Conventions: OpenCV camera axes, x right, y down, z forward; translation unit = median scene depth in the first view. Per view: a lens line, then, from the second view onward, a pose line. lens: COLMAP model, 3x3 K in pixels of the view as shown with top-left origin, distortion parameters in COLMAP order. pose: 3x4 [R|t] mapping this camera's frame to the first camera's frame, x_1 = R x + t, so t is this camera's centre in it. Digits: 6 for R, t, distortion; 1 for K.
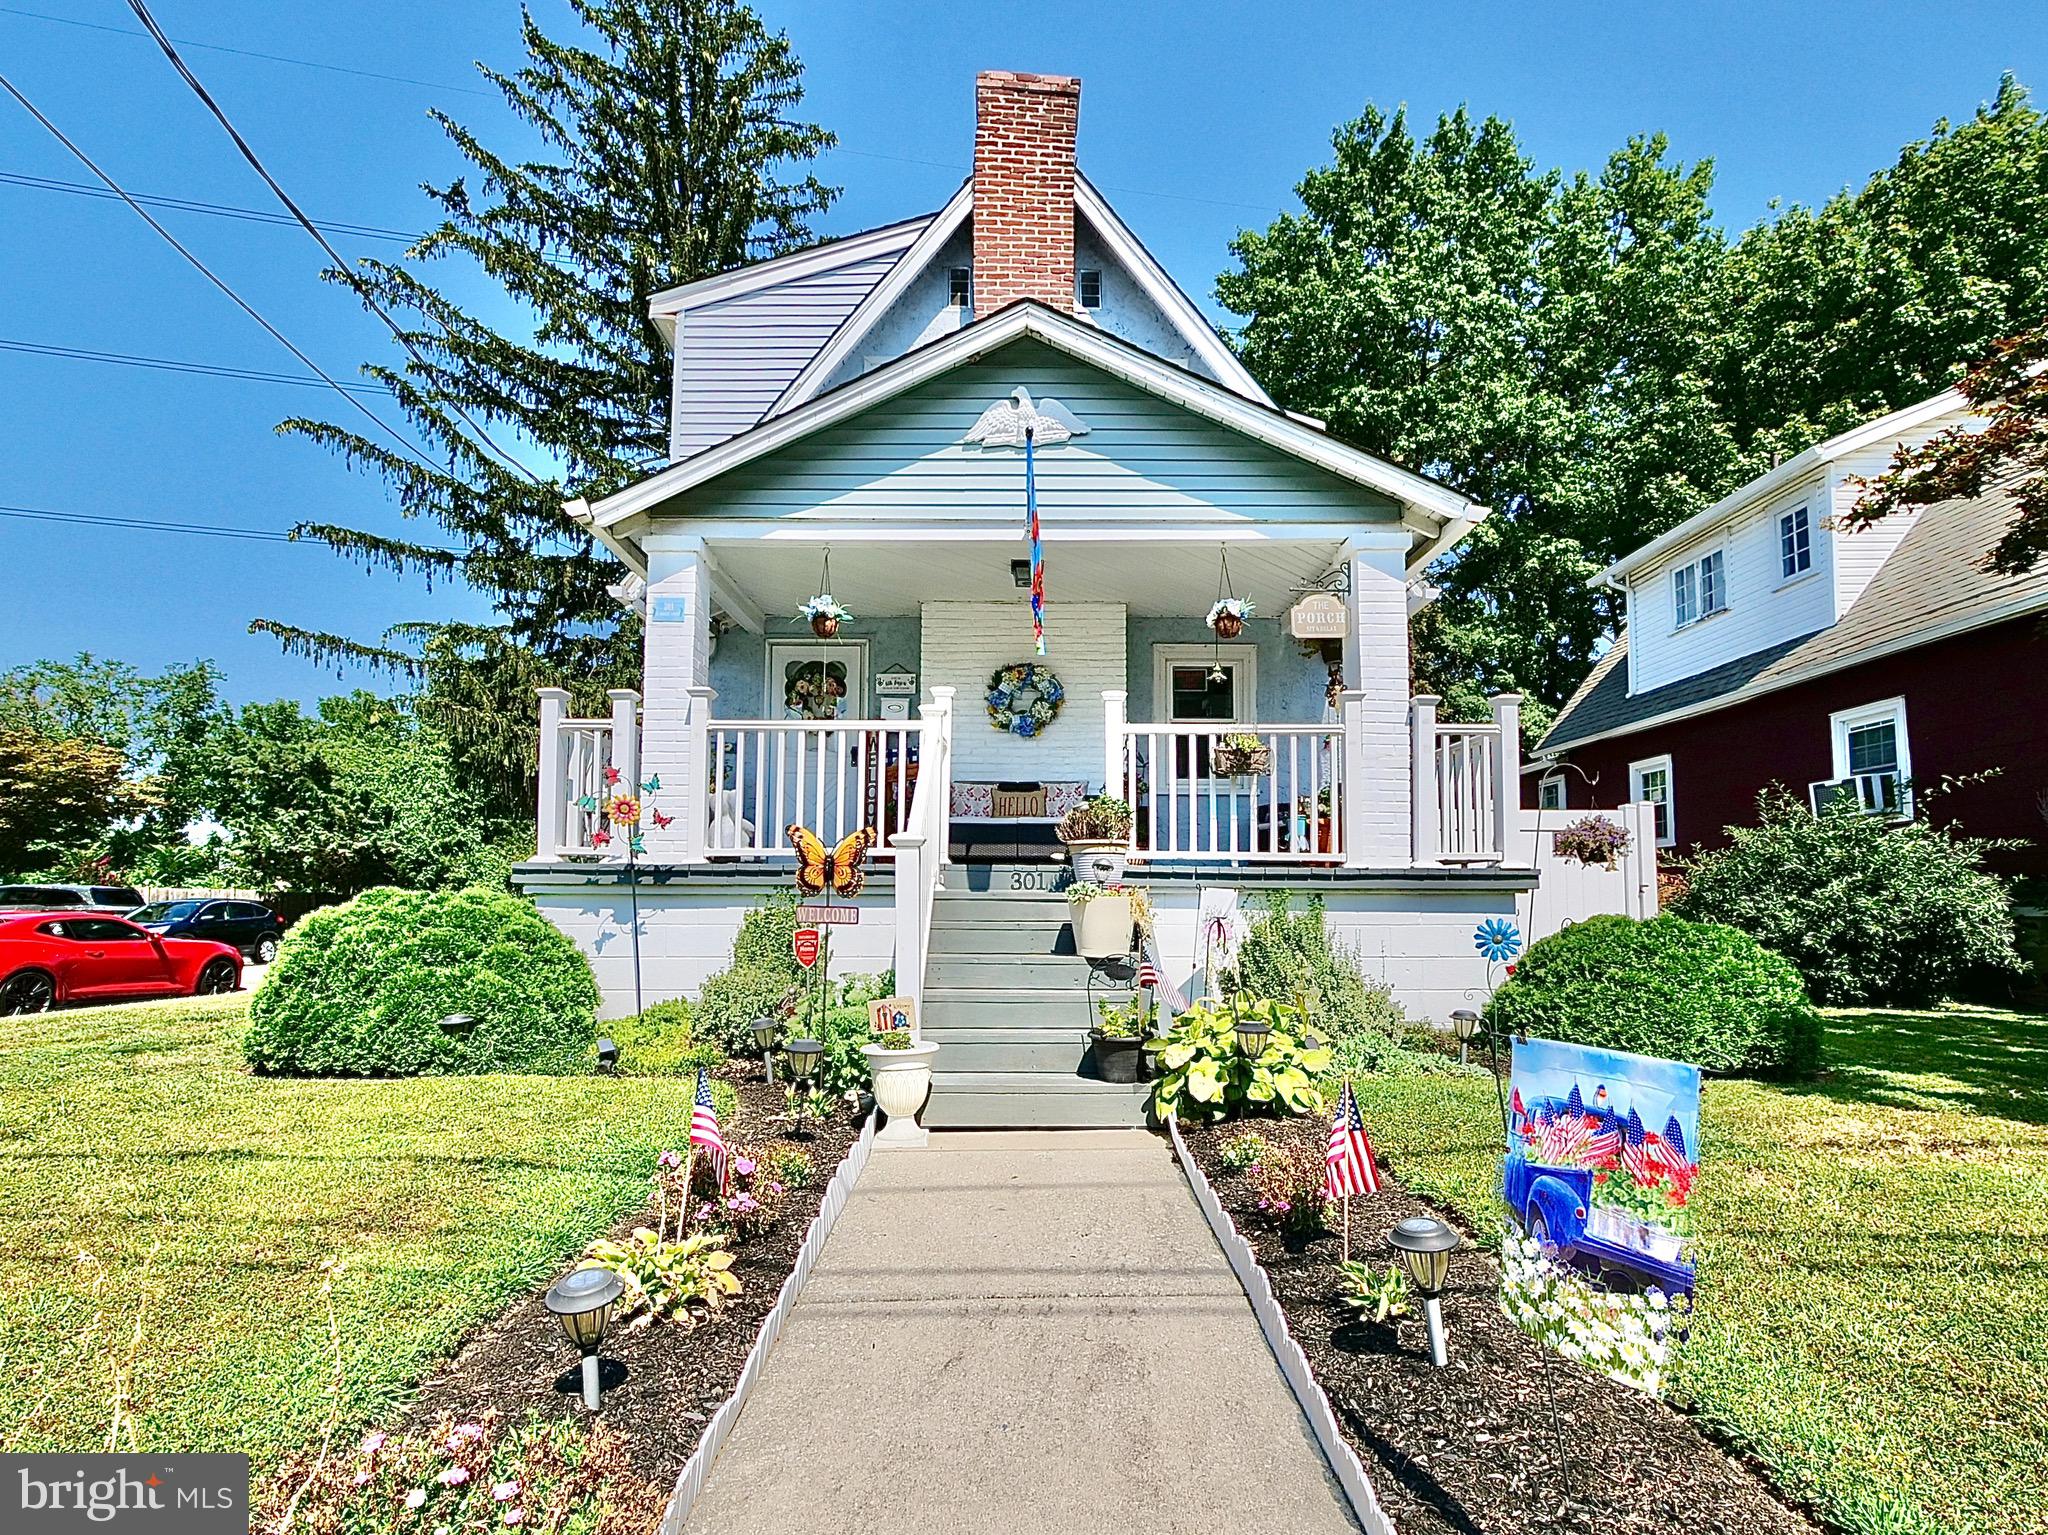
lens RADIAL K [[934.7, 0, 1002.1], [0, 934.7, 857.8], [0, 0, 1]] dist [0.003804, -0.000191]
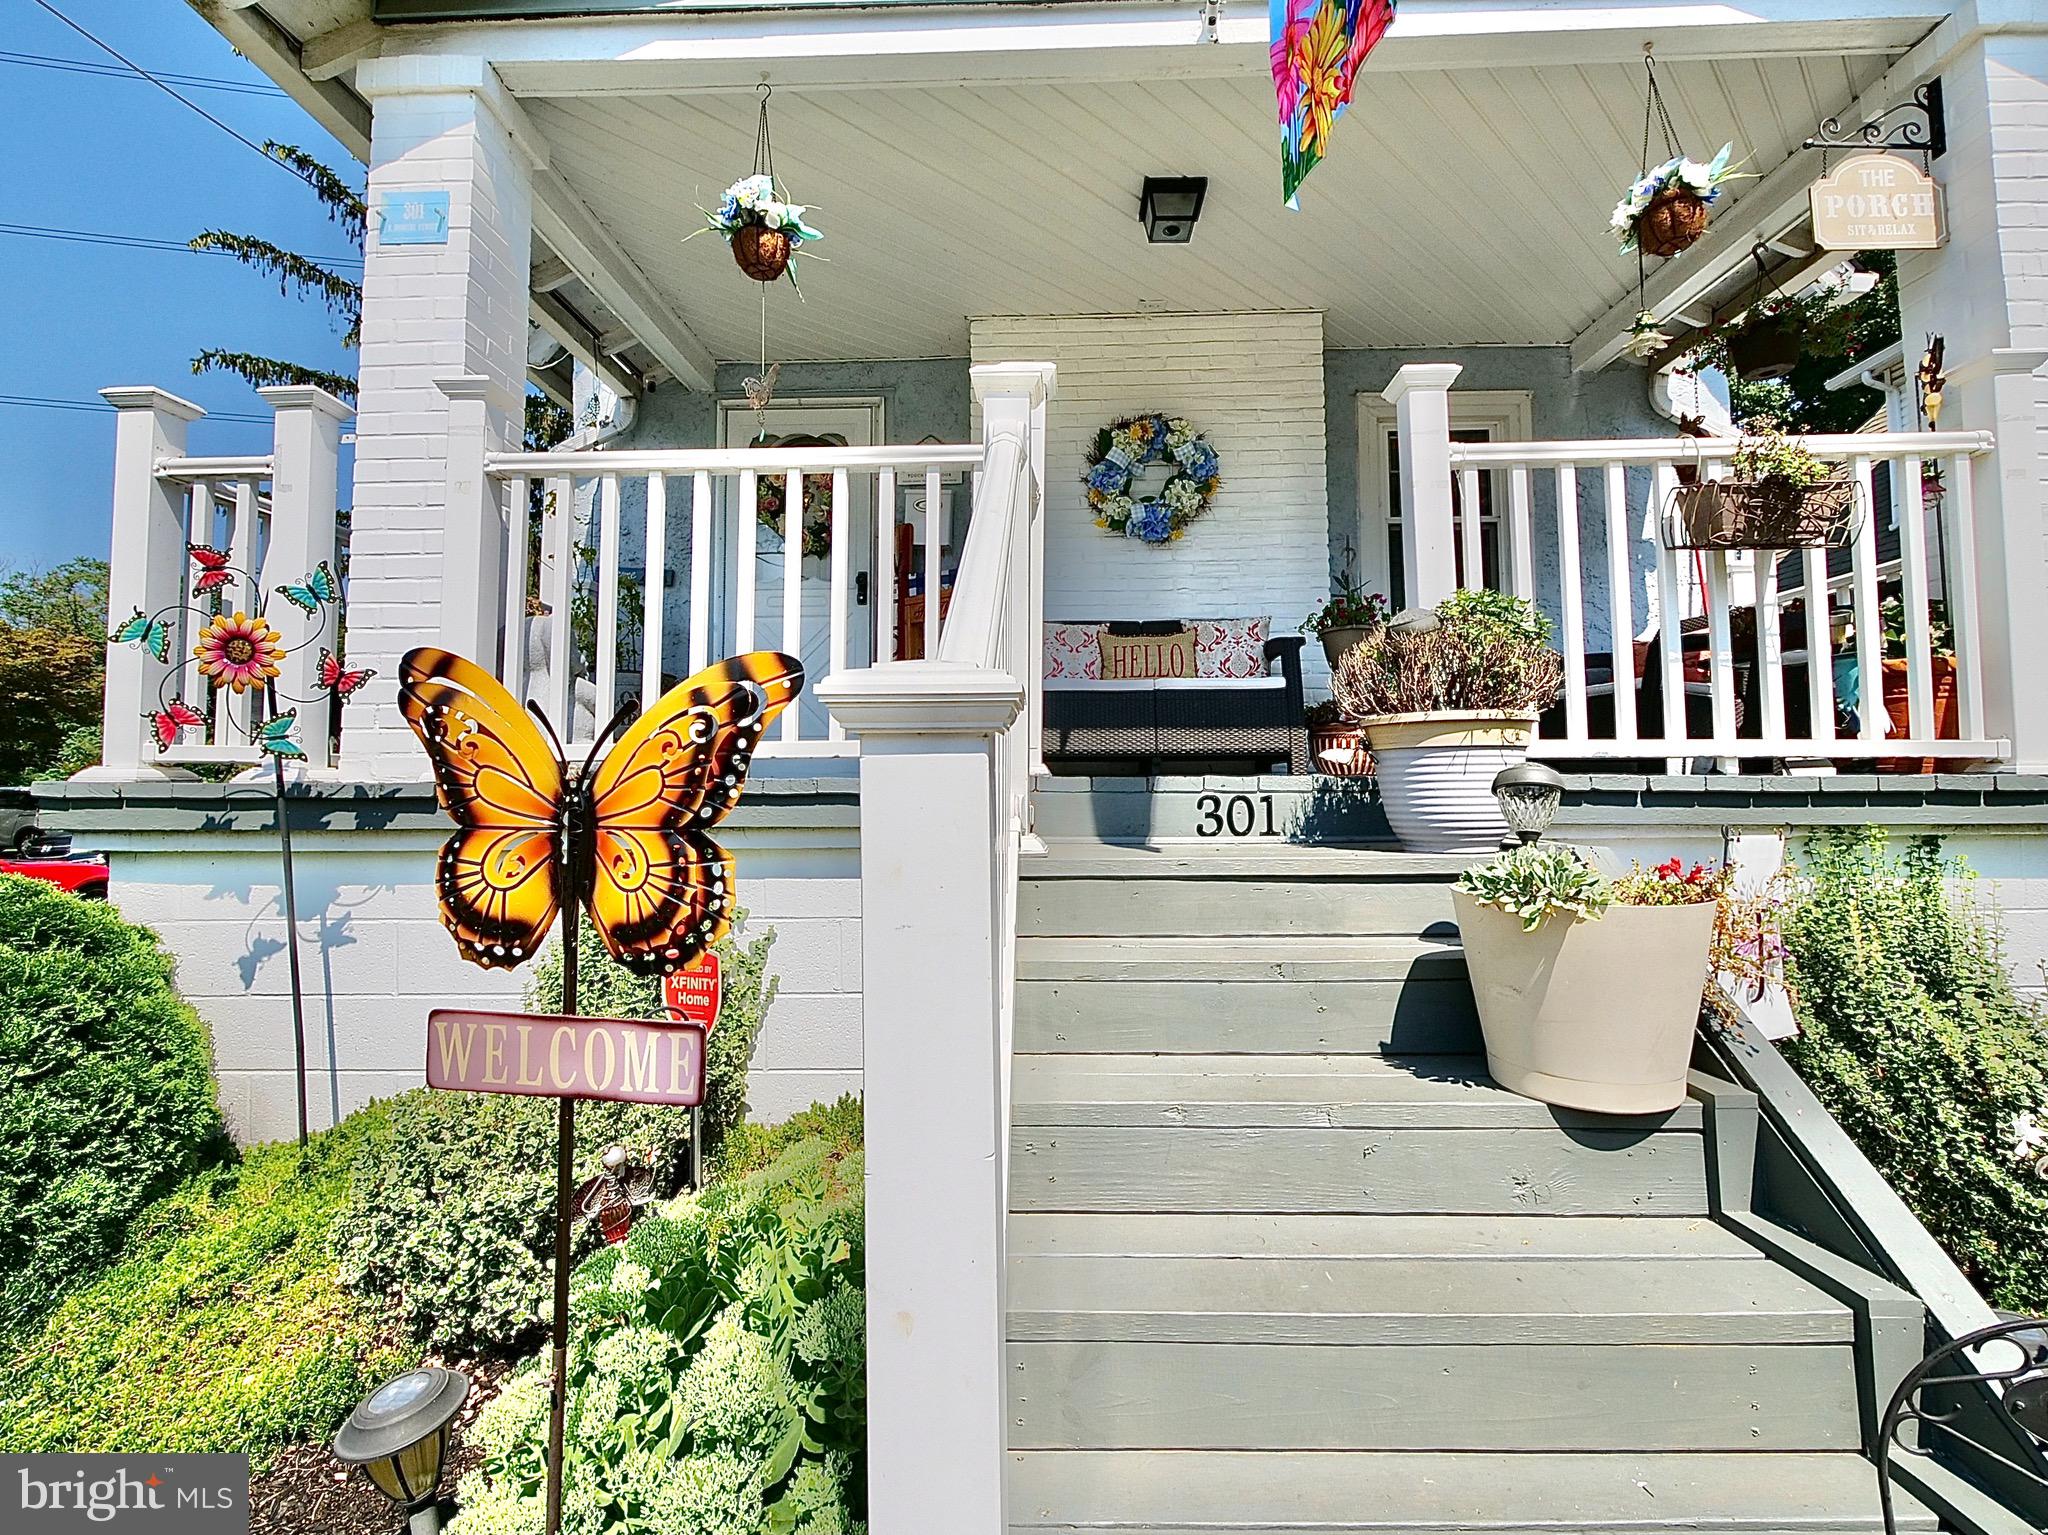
lens RADIAL K [[934.7, 0, 1016.5], [0, 934.7, 733.5], [0, 0, 1]] dist [0.003804, -0.000191]
pose [[0.999329, -0.012223, -0.034540, -0.021345], [0.011706, 0.999817, -0.015111, -0.002367], [0.034719, 0.014696, 0.999289, 0.222872]]
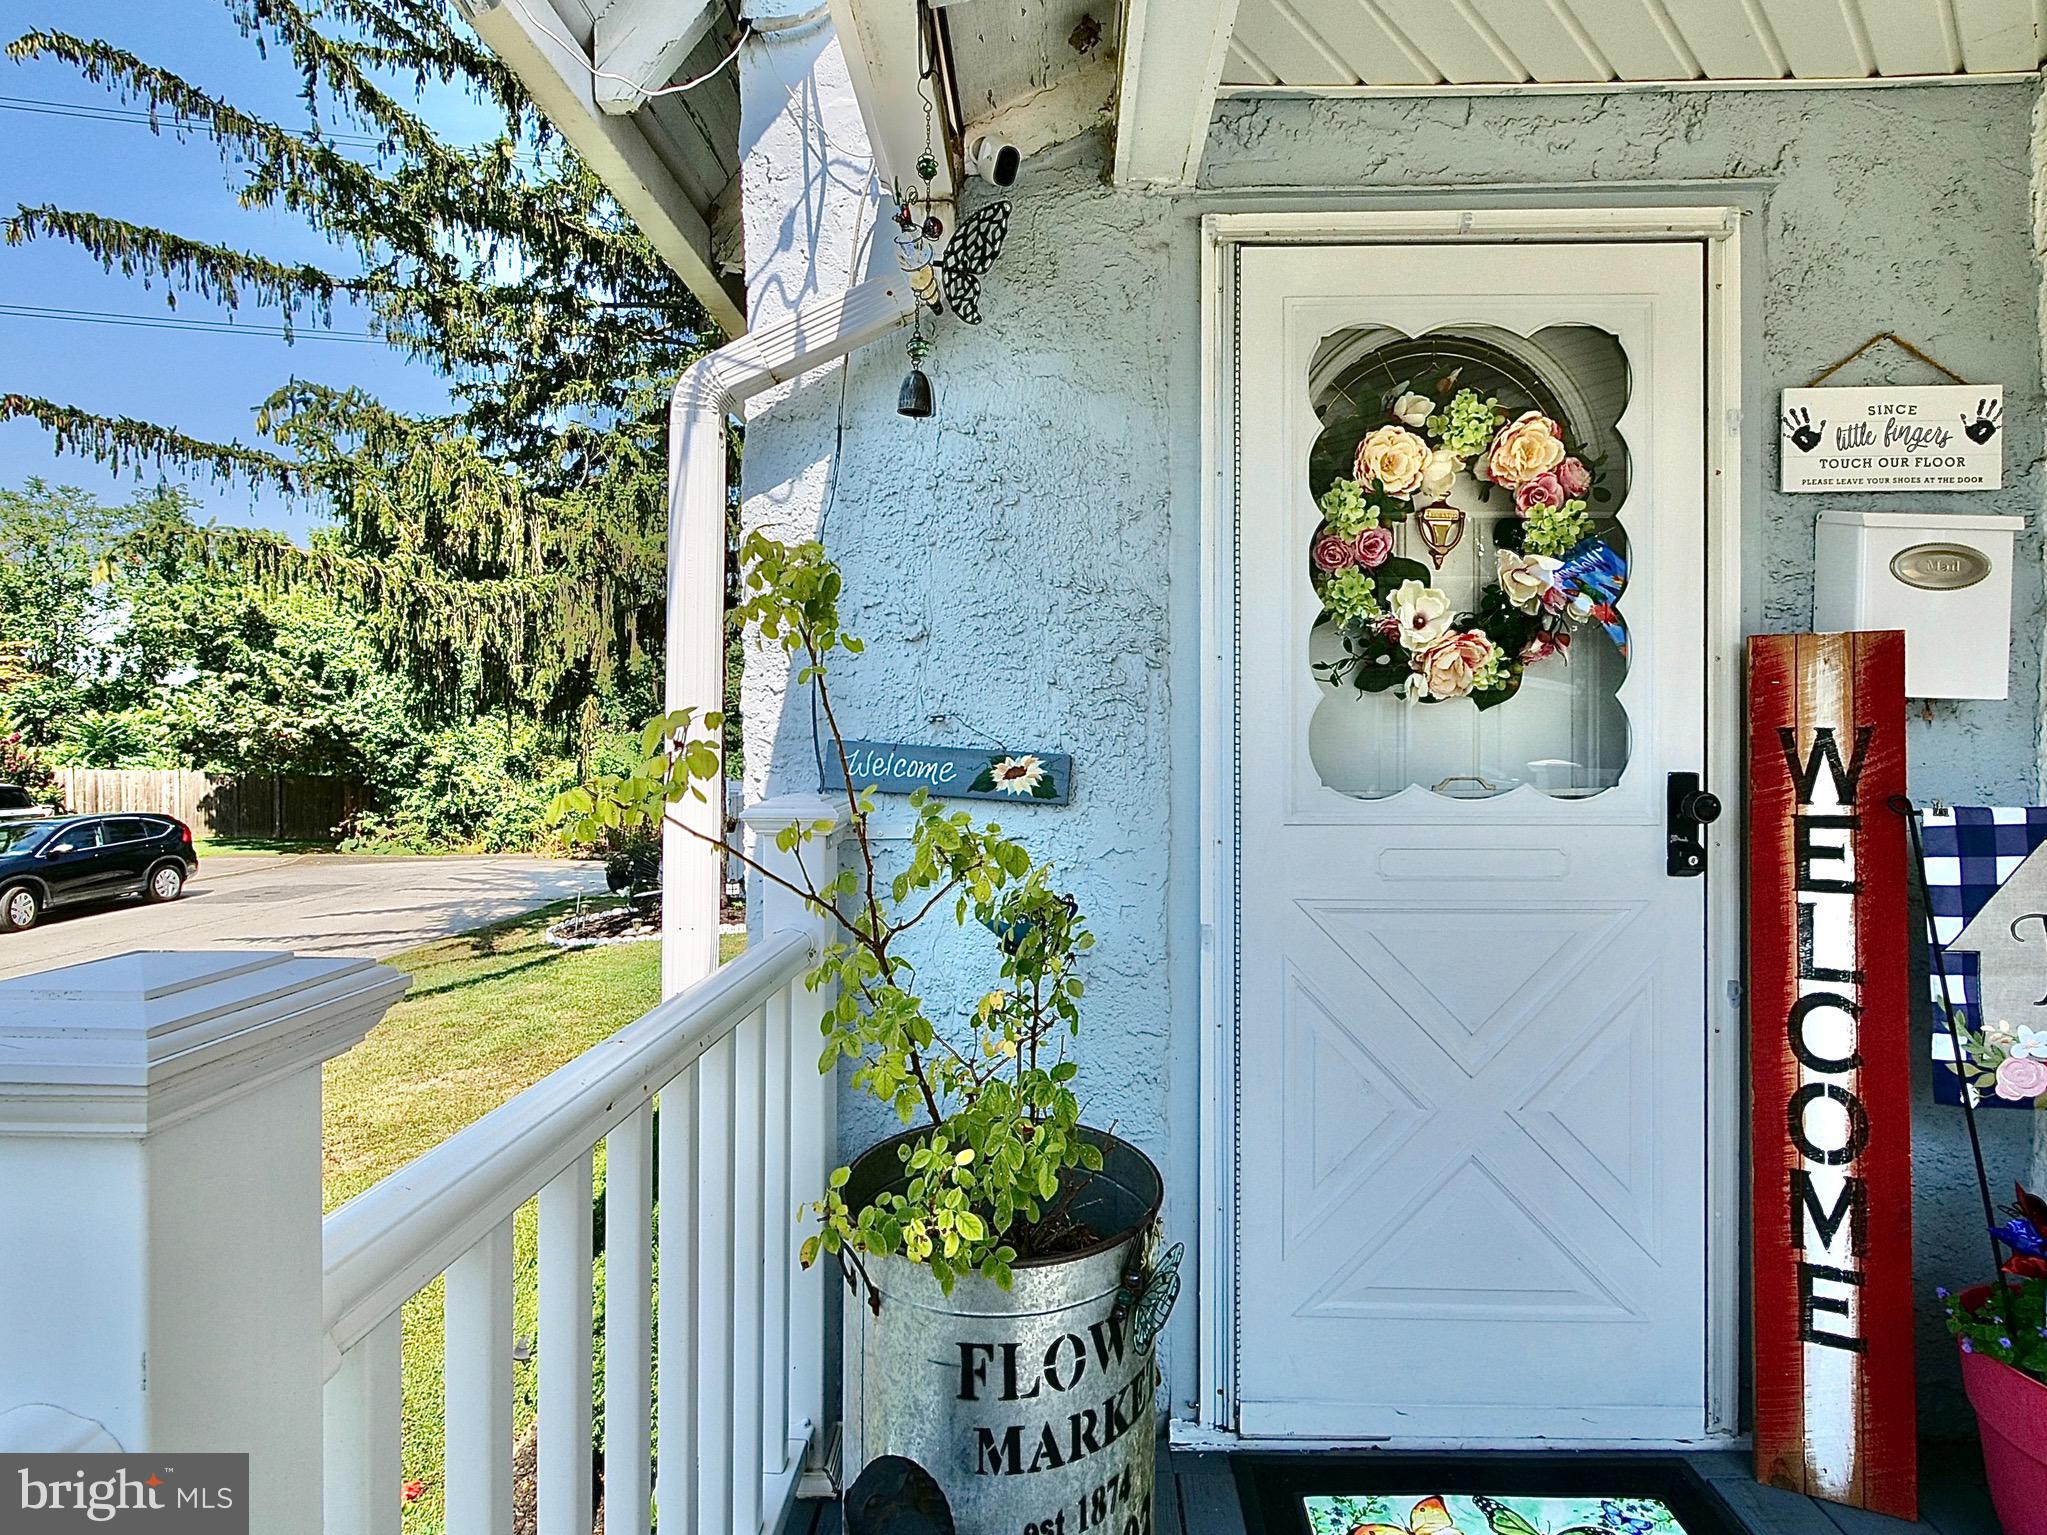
lens RADIAL K [[994.2, 0, 1044.9], [0, 994.2, 741.7], [0, 0, 1]] dist [0.001297, -0.001260]
pose [[0.999803, -0.004092, -0.019415, -0.158460], [0.005023, 0.998827, 0.048153, -0.075502], [0.019195, -0.048241, 0.998651, 0.441703]]
